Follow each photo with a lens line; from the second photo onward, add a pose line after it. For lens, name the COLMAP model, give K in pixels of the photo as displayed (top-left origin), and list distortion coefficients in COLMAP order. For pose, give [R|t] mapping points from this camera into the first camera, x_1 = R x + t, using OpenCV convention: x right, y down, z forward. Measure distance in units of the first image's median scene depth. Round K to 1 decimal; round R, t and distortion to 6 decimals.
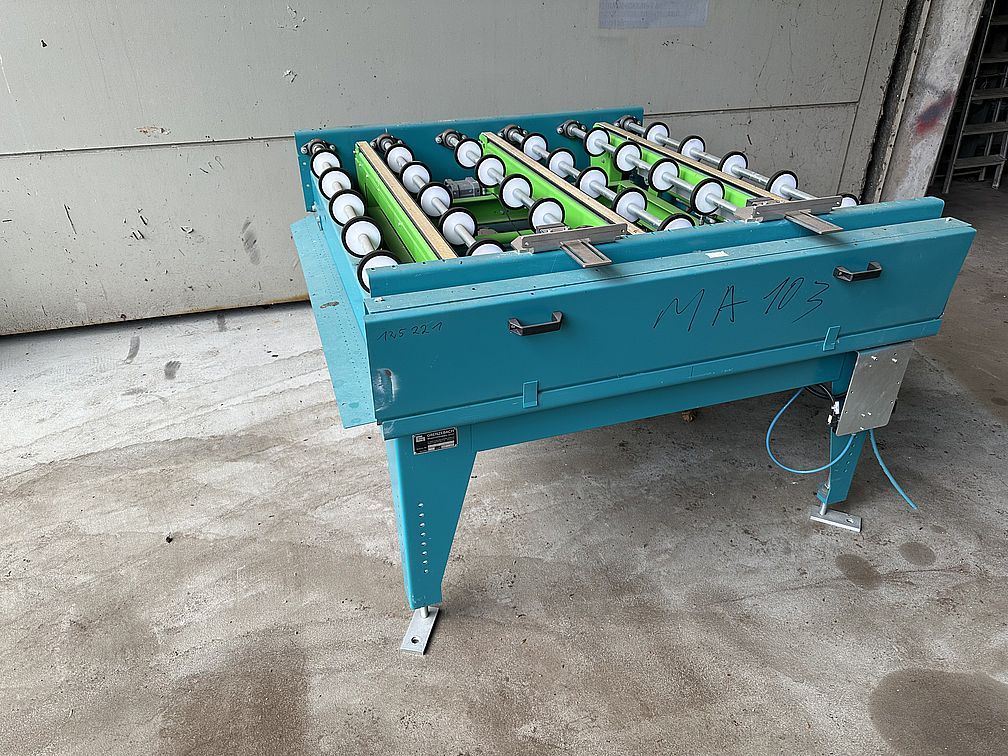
lens RADIAL K [[695.2, 0, 499.0], [0, 695.2, 383.1], [0, 0, 1]] dist [0.027622, -0.039587]
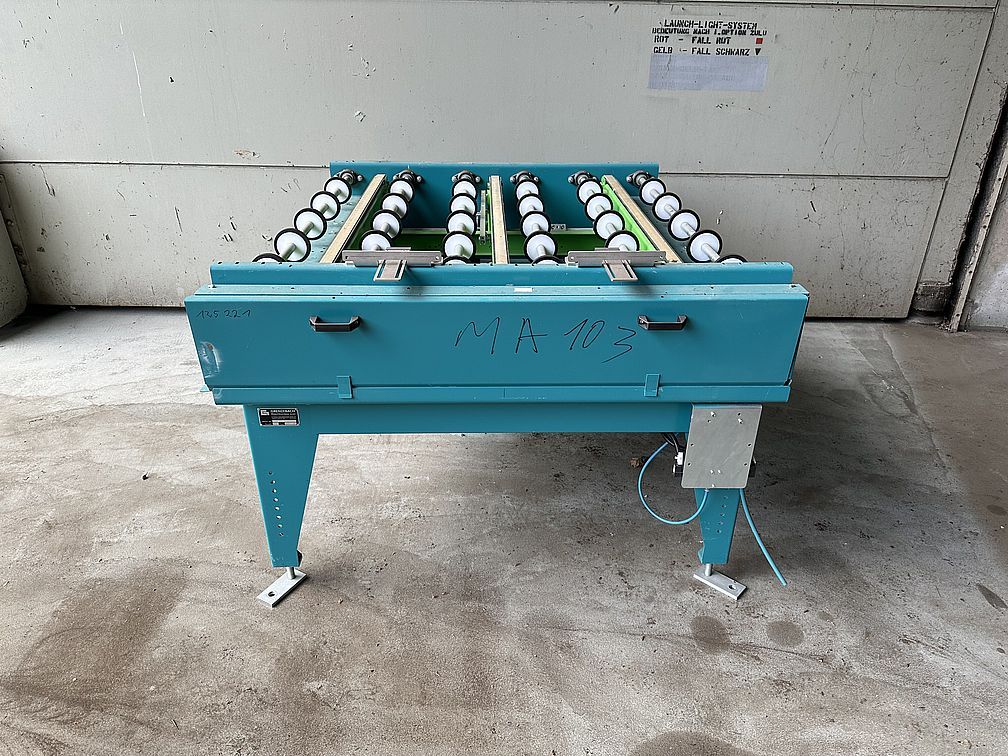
lens RADIAL K [[695.2, 0, 507.9], [0, 695.2, 380.7], [0, 0, 1]] dist [0.027622, -0.039587]
pose [[0.957393, 0.148144, -0.247894, 0.402594], [-0.164115, 0.985417, -0.044937, 0.008617], [0.237622, 0.083705, 0.967744, -0.041535]]
